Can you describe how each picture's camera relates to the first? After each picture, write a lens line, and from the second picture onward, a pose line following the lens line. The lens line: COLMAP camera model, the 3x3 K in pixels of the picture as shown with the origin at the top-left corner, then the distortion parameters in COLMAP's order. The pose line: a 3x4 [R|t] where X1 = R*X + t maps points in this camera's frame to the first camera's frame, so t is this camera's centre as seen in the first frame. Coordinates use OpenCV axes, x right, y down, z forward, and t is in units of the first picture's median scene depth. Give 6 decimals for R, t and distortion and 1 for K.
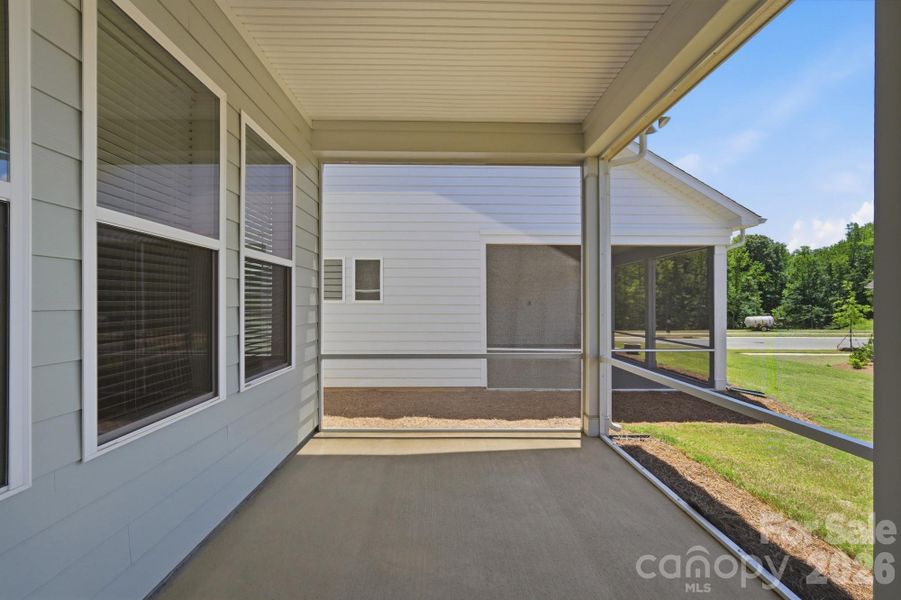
lens RADIAL K [[385.5, 0, 454.1], [0, 385.5, 302.0], [0, 0, 1]] dist [-0.000239, 0.000360]
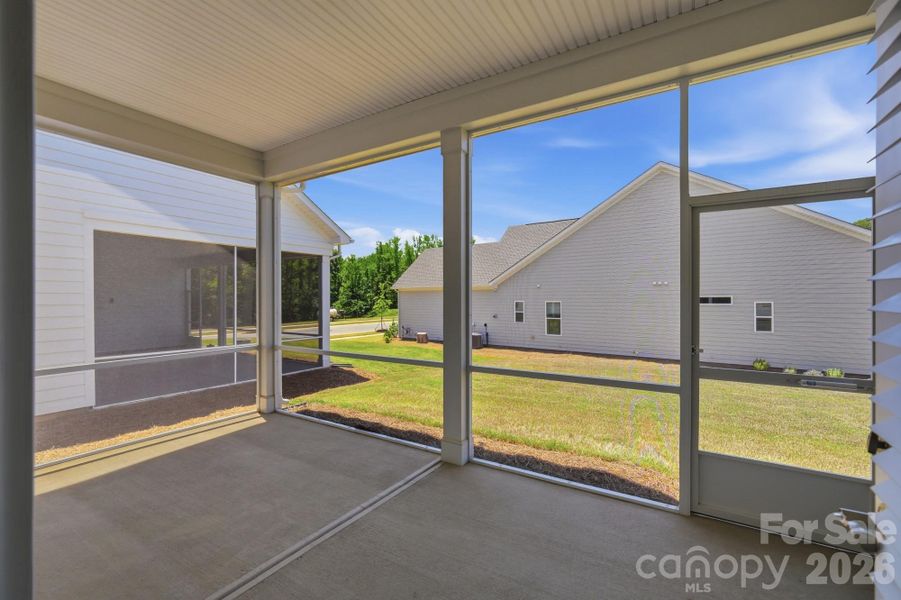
lens RADIAL K [[385.5, 0, 454.1], [0, 385.5, 302.0], [0, 0, 1]] dist [-0.000239, 0.000360]
pose [[0.545340, -0.010427, 0.838150, -0.327491], [0.000440, 0.999926, 0.012153, -0.013495], [-0.838215, -0.006259, 0.545304, -0.142438]]
